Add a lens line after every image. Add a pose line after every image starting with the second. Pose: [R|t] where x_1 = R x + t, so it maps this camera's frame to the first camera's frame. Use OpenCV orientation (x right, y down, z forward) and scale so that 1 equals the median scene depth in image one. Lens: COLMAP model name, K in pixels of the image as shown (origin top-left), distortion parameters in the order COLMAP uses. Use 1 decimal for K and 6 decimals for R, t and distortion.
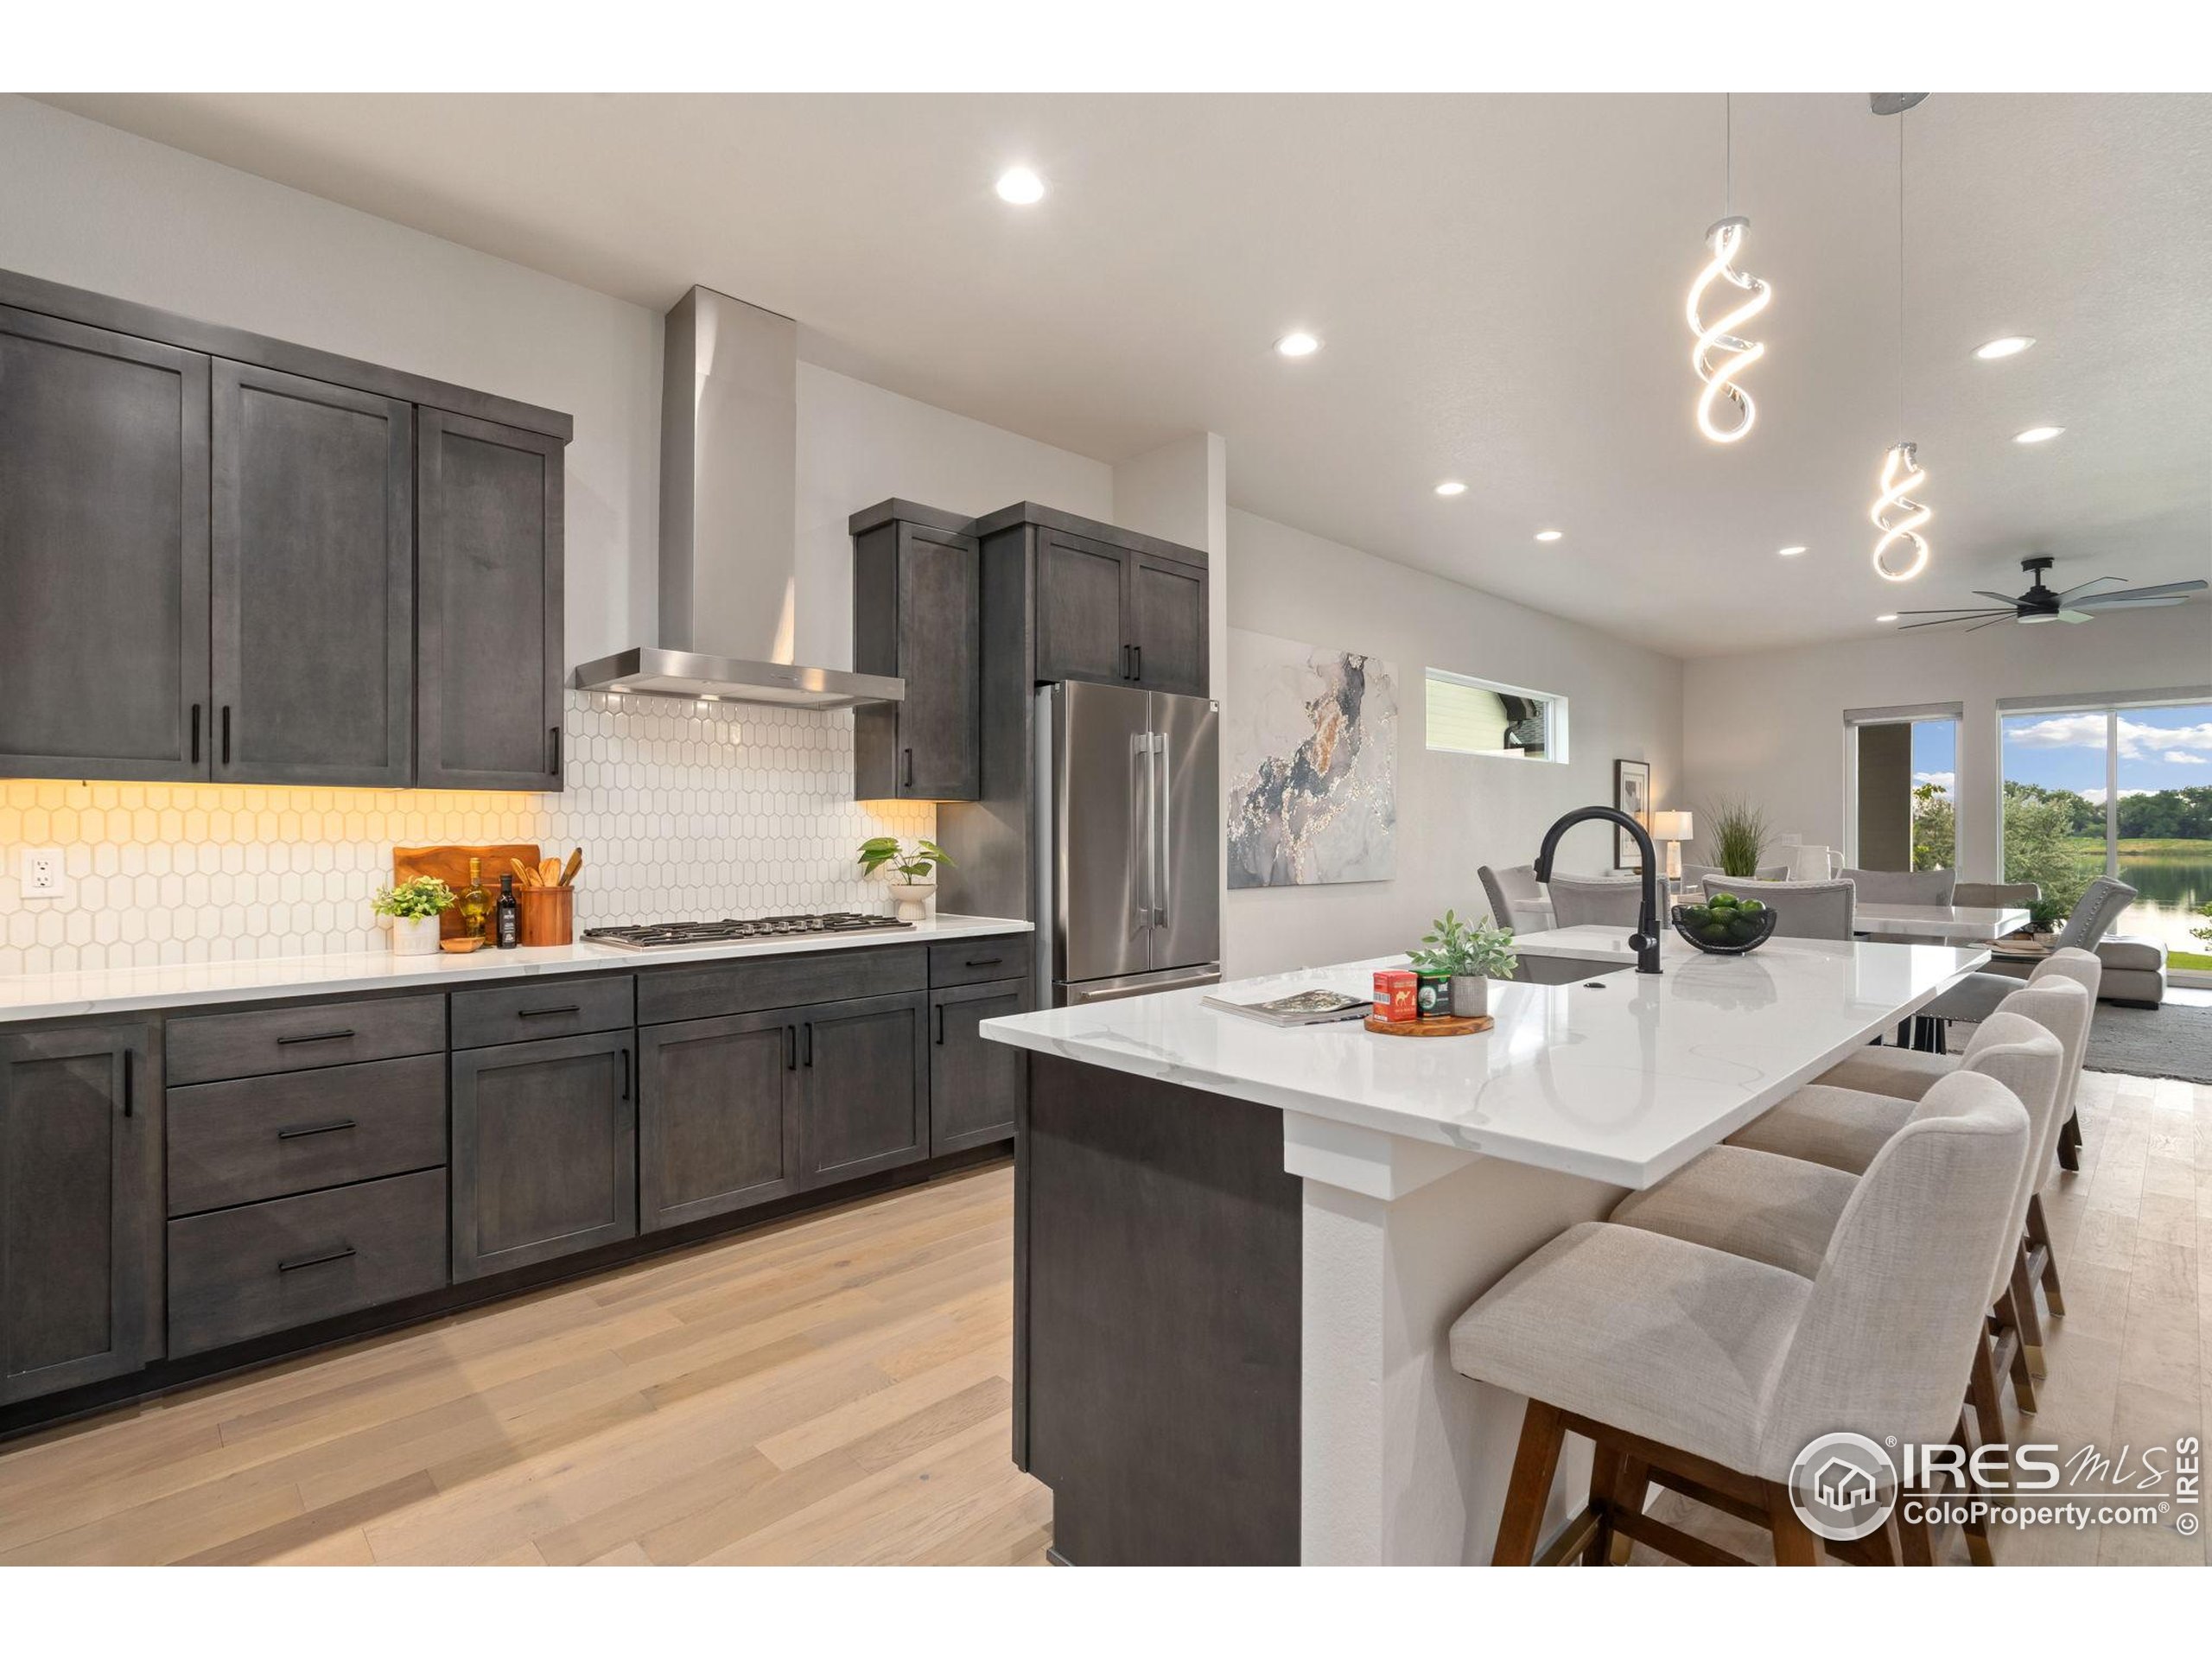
lens RADIAL K [[1032.5, 0, 1109.3], [0, 1032.5, 821.8], [0, 0, 1]] dist [-0.003352, -0.000149]
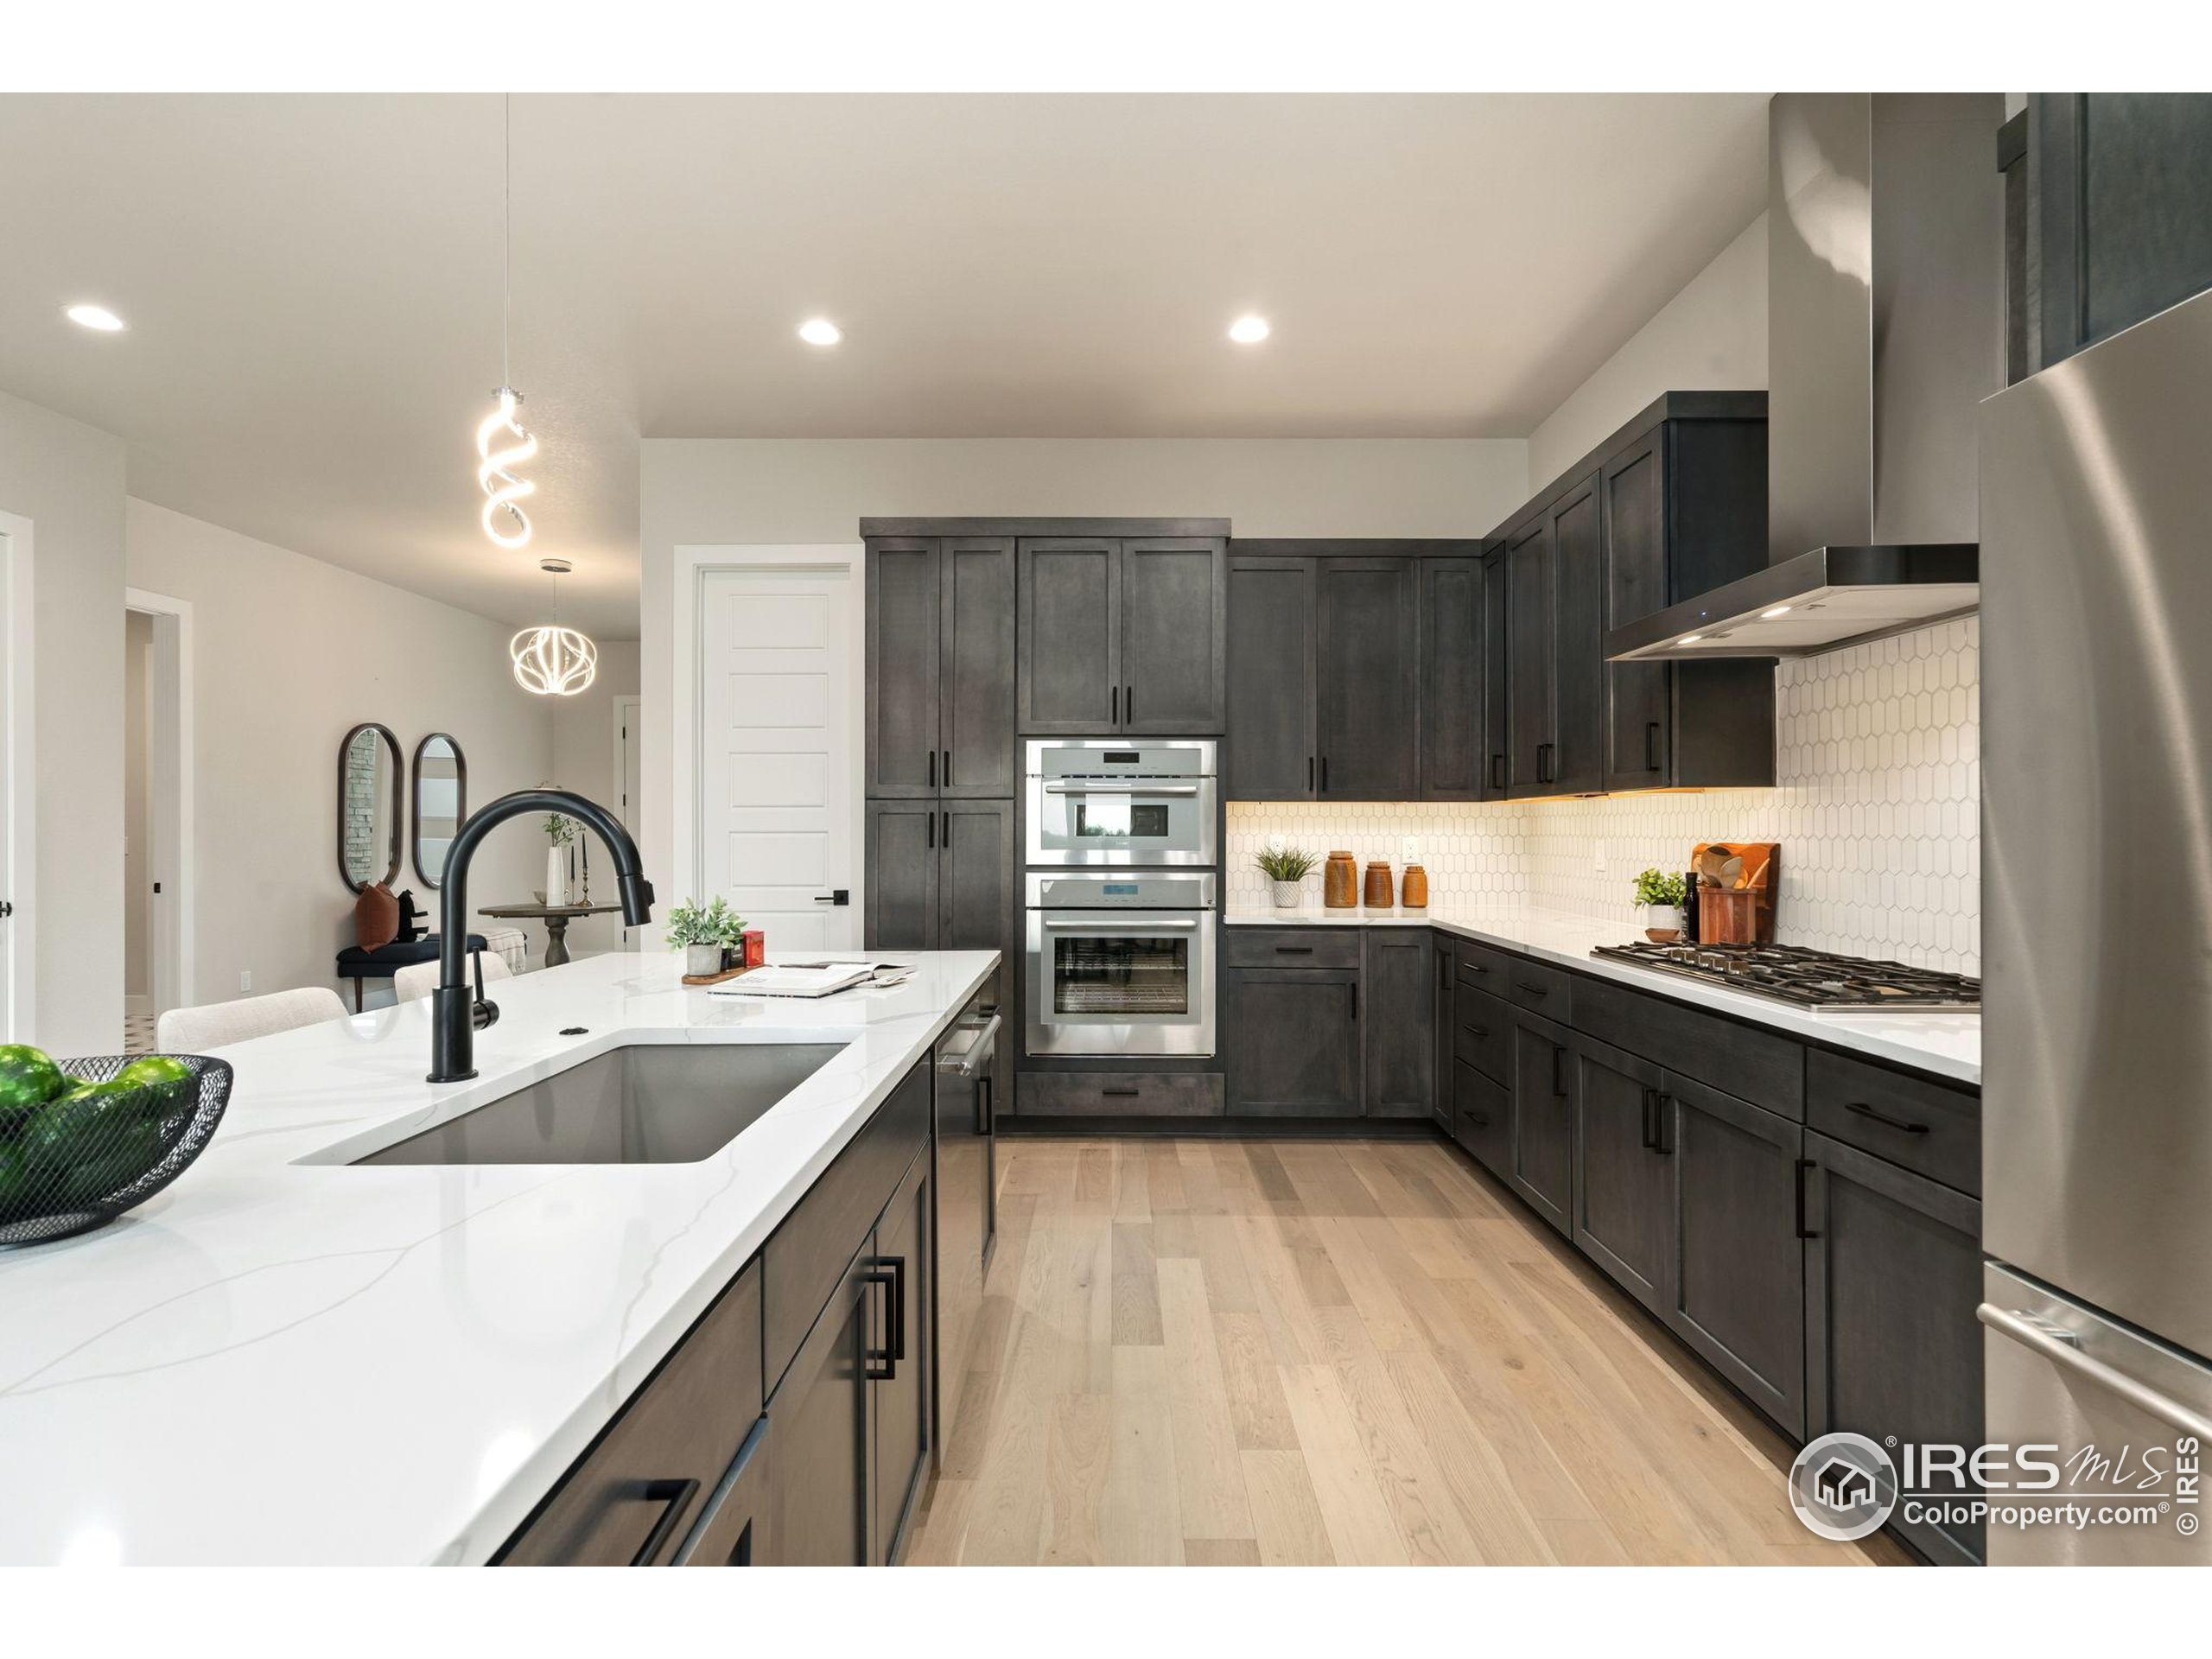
lens RADIAL K [[1063.1, 0, 1107.8], [0, 1063.1, 823.4], [0, 0, 1]] dist [0.001440, -0.000261]
pose [[-0.696499, -0.003637, -0.717548, 0.506830], [0.009792, 0.999846, -0.014572, 0.012573], [0.717491, -0.017176, -0.696356, 1.224056]]
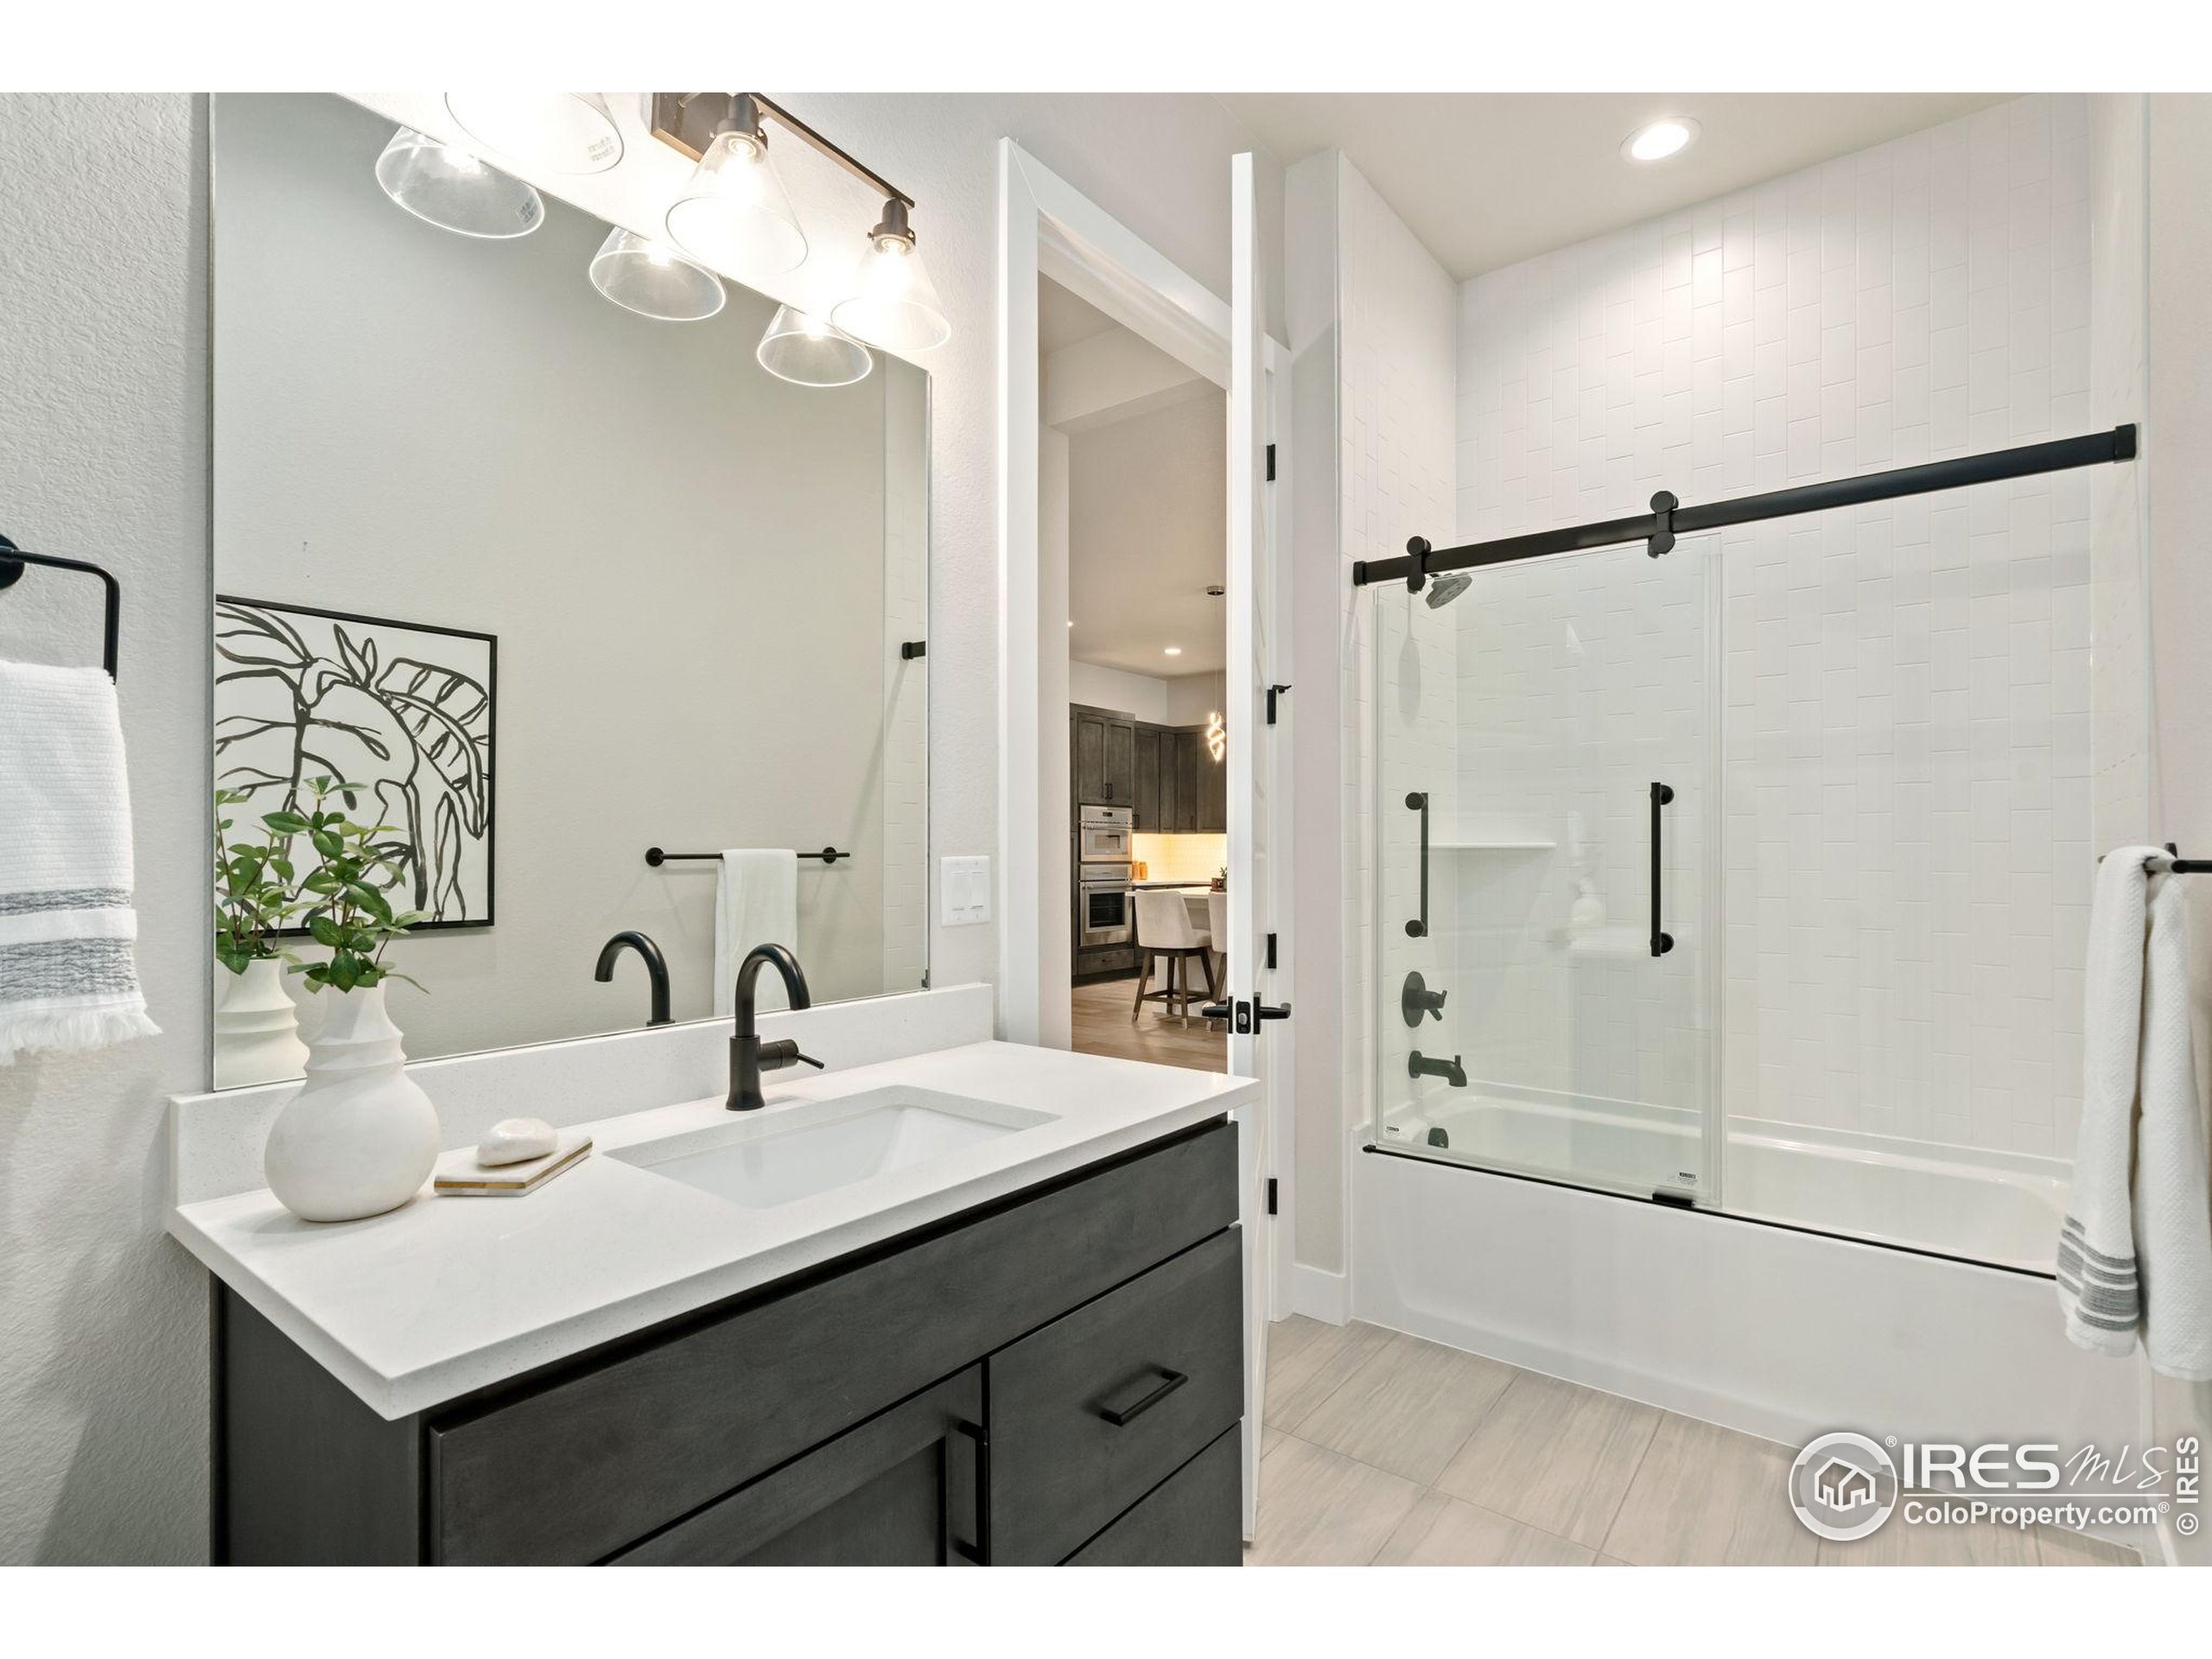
lens RADIAL K [[1063.1, 0, 1107.8], [0, 1063.1, 823.4], [0, 0, 1]] dist [0.001440, -0.000261]
pose [[0.140495, -0.011627, -0.990013, 2.500286], [0.010339, 0.999894, -0.010276, -0.030459], [0.990027, -0.008792, 0.140601, -0.077201]]
